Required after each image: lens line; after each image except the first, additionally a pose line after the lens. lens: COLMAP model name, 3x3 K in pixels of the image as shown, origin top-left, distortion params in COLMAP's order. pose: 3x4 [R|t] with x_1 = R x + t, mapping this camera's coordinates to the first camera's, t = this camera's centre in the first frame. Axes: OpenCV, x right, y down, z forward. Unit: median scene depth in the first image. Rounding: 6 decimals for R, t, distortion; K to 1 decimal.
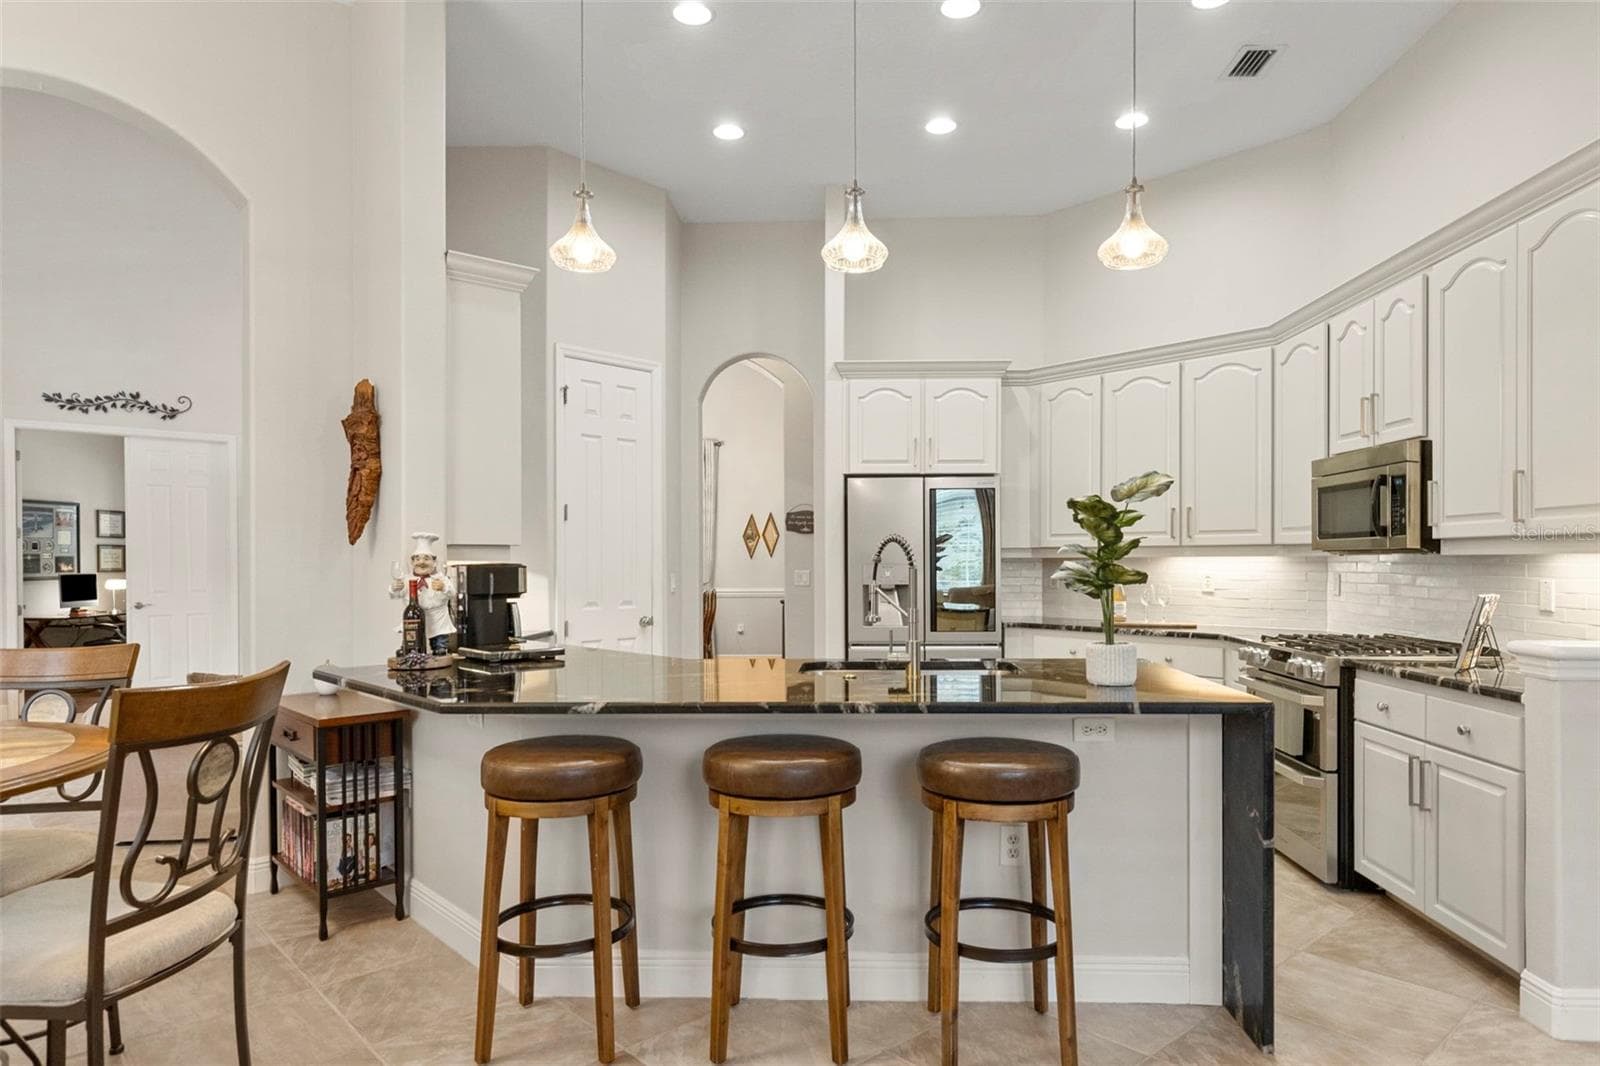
lens RADIAL K [[858.7, 0, 802.2], [0, 858.7, 568.2], [0, 0, 1]] dist [-0.000581, -0.000177]
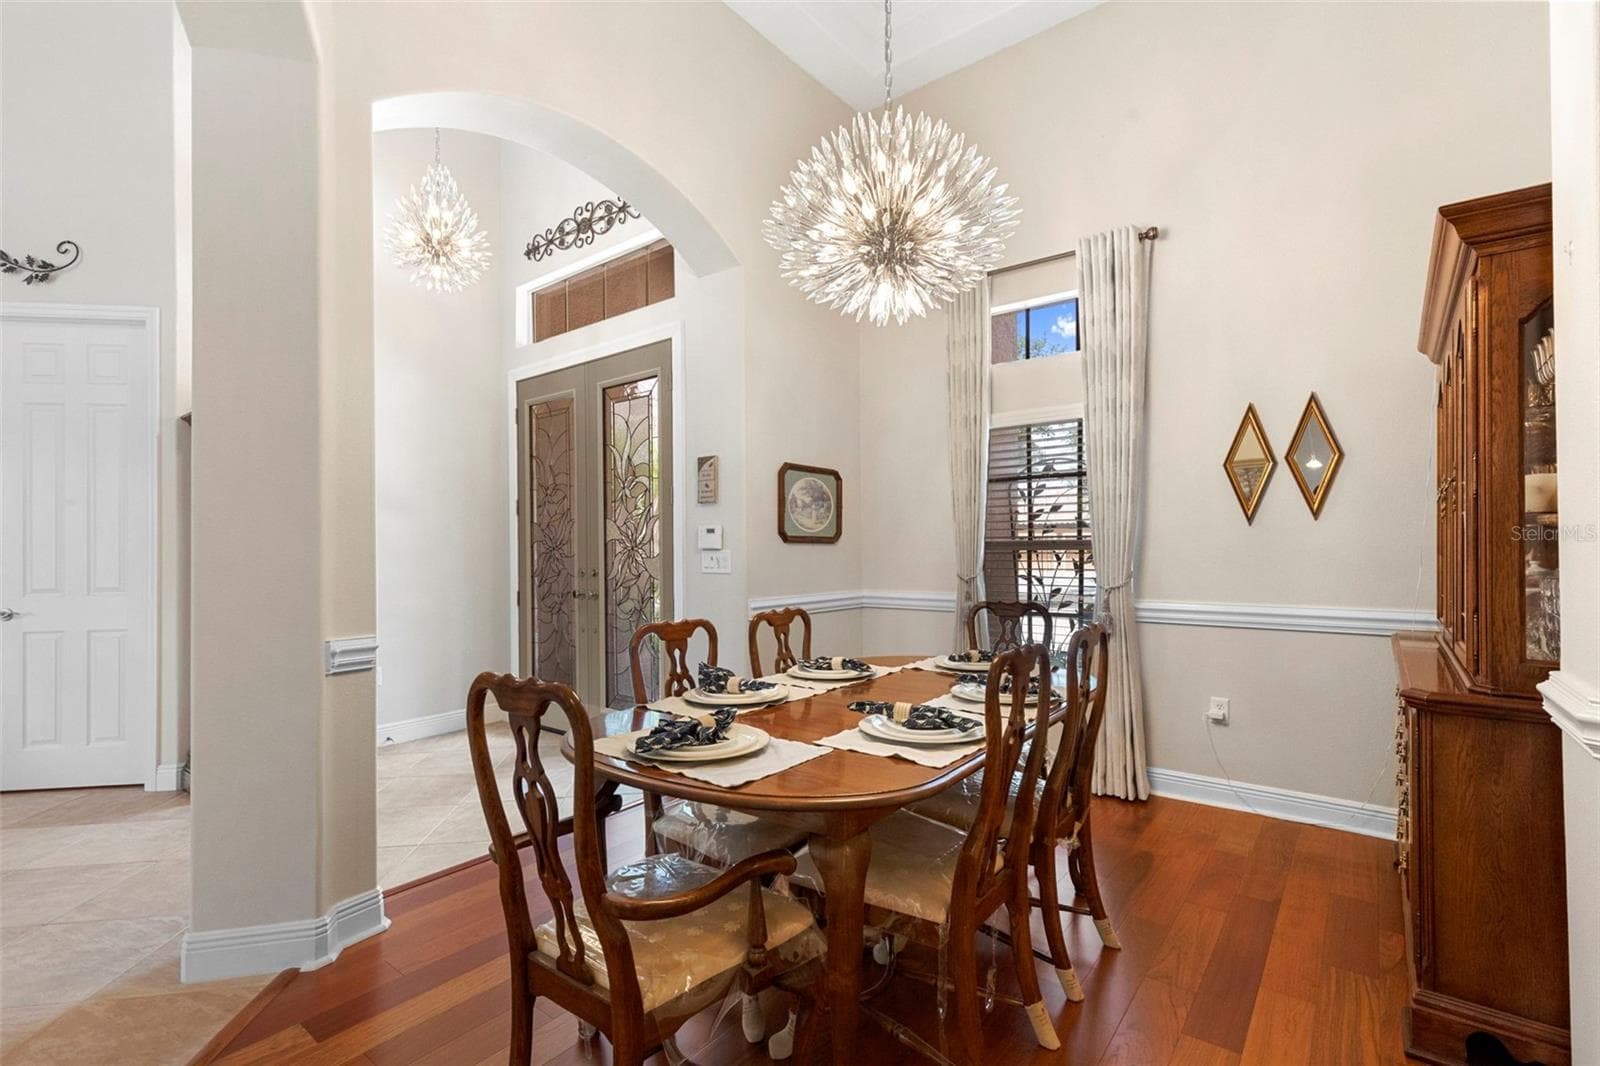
lens RADIAL K [[713.7, 0, 807.2], [0, 713.7, 548.2], [0, 0, 1]] dist [0.004161, 0.000079]
pose [[0.826130, -0.001898, -0.563476, -0.062053], [0.001514, 0.999998, -0.001149, 0.000710], [0.563477, 0.000096, 0.826132, 0.895458]]
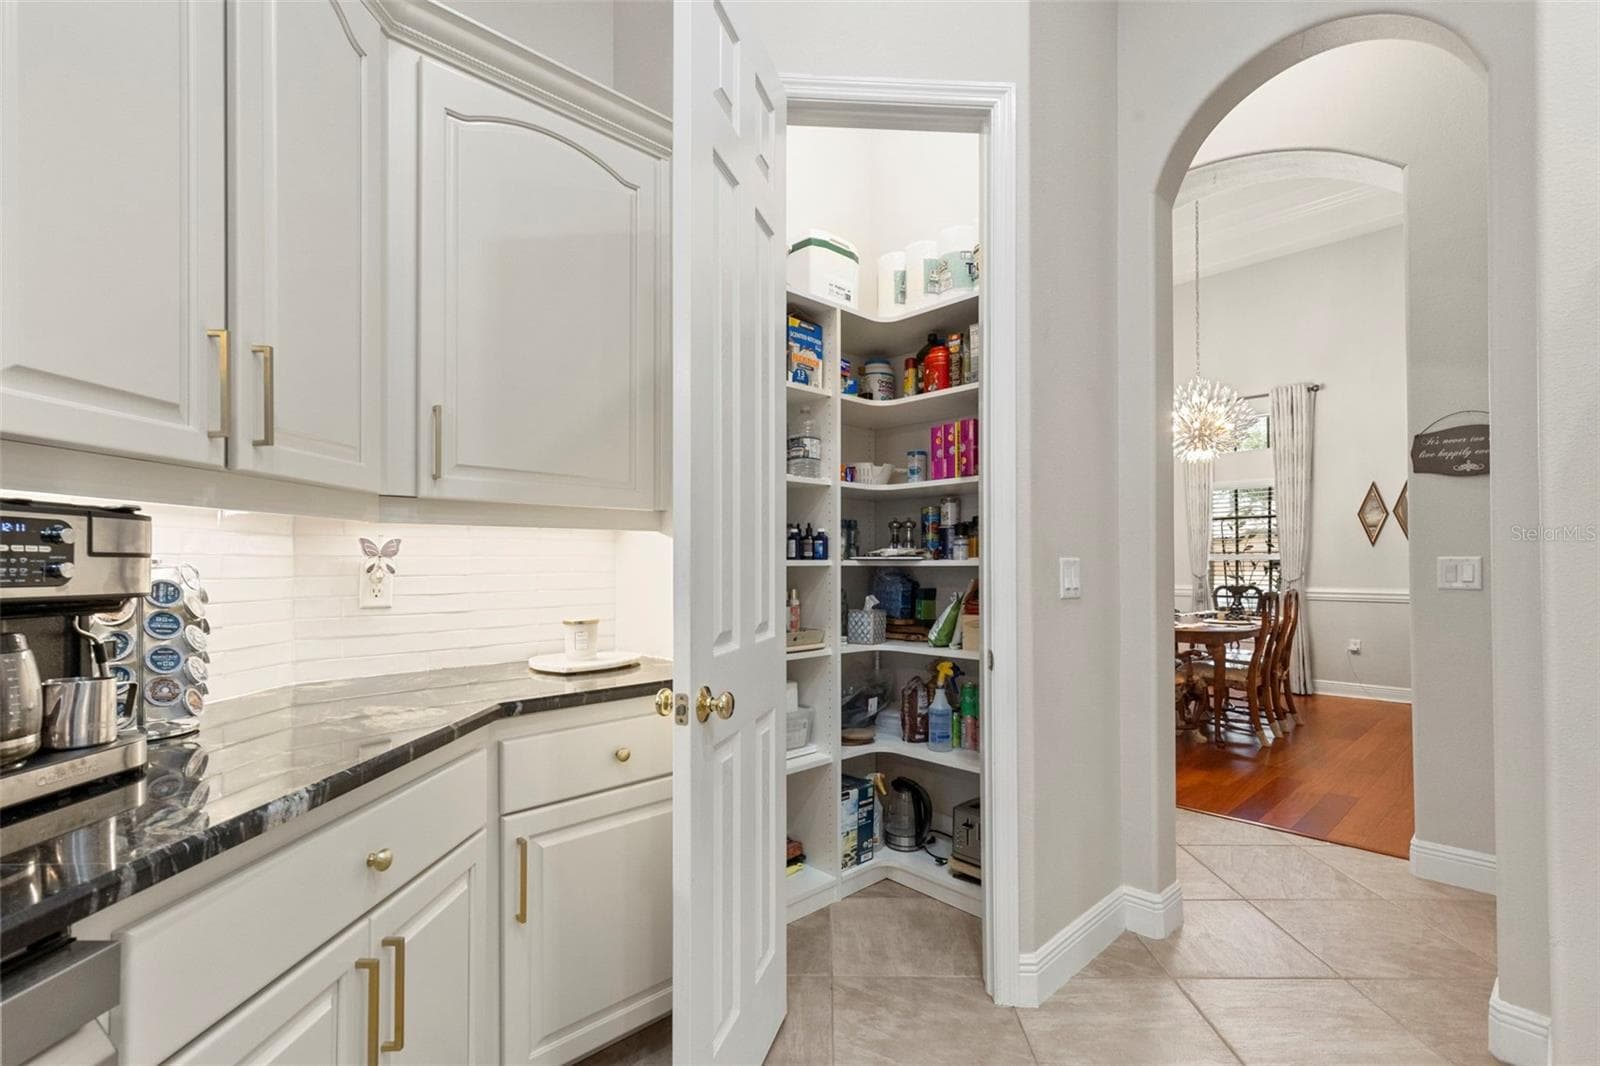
lens RADIAL K [[725.5, 0, 797.4], [0, 725.5, 557.7], [0, 0, 1]] dist [-0.000871, -0.000198]
pose [[0.728730, -0.000677, -0.684801, 0.006186], [-0.003775, 0.999980, -0.005005, 0.005698], [0.684791, 0.006232, 0.728713, 0.331759]]
